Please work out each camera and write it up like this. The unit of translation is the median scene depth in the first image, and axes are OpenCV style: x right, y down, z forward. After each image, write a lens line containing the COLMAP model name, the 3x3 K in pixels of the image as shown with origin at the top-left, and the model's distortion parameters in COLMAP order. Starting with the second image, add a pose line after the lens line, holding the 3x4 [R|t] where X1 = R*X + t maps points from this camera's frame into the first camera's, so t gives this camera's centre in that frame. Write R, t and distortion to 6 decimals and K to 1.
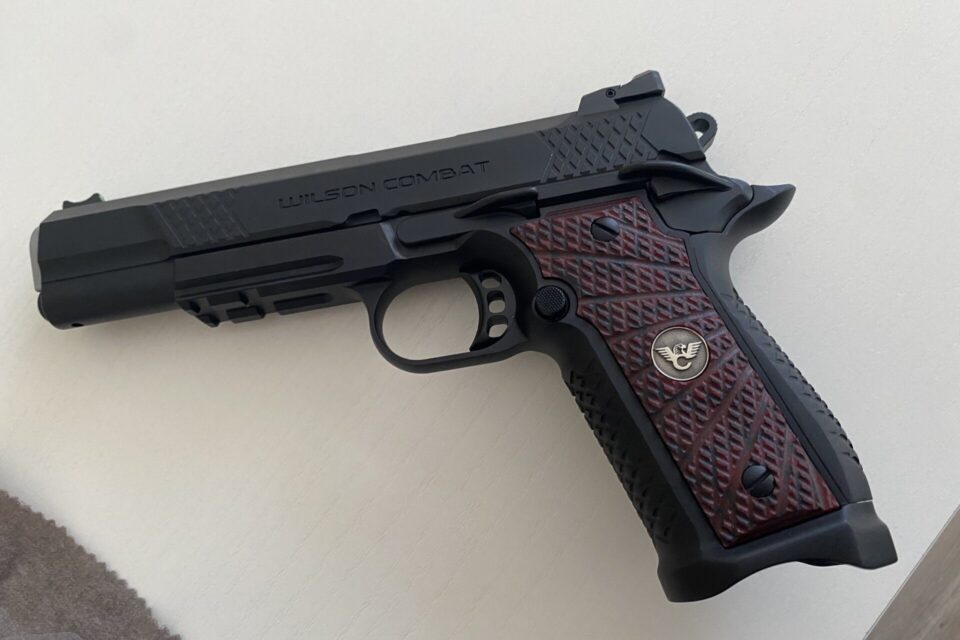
lens RADIAL K [[729.7, 0, 481.9], [0, 729.7, 320.4], [0, 0, 1]] dist [0.015933, -0.023269]
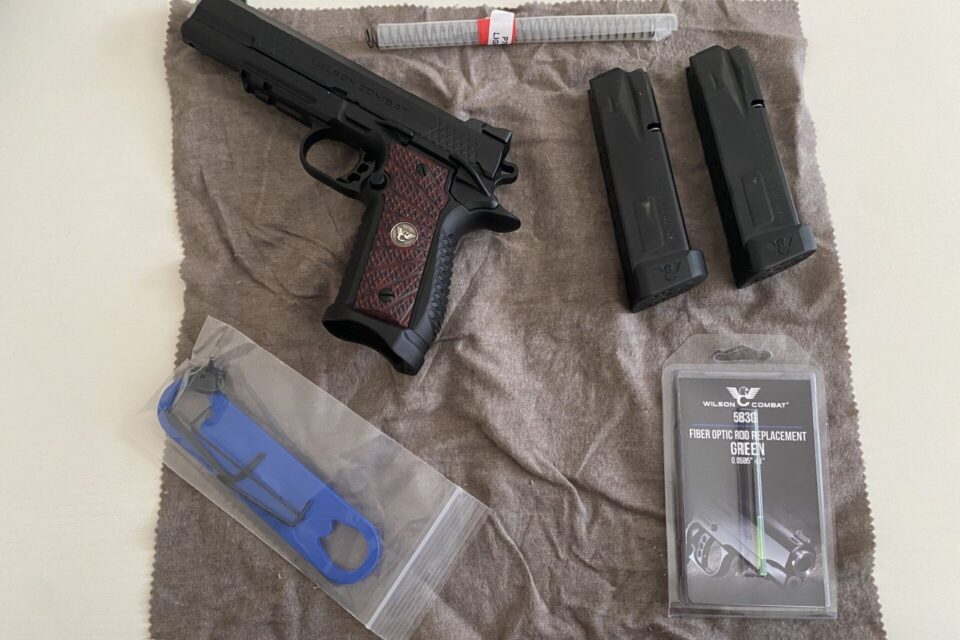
lens RADIAL K [[729.7, 0, 482.6], [0, 729.7, 319.0], [0, 0, 1]] dist [0.015933, -0.023269]
pose [[0.768200, 0.638800, -0.042466, 0.649201], [-0.639135, 0.769064, 0.006940, 0.069675], [0.037092, 0.021810, 0.999074, -0.987233]]
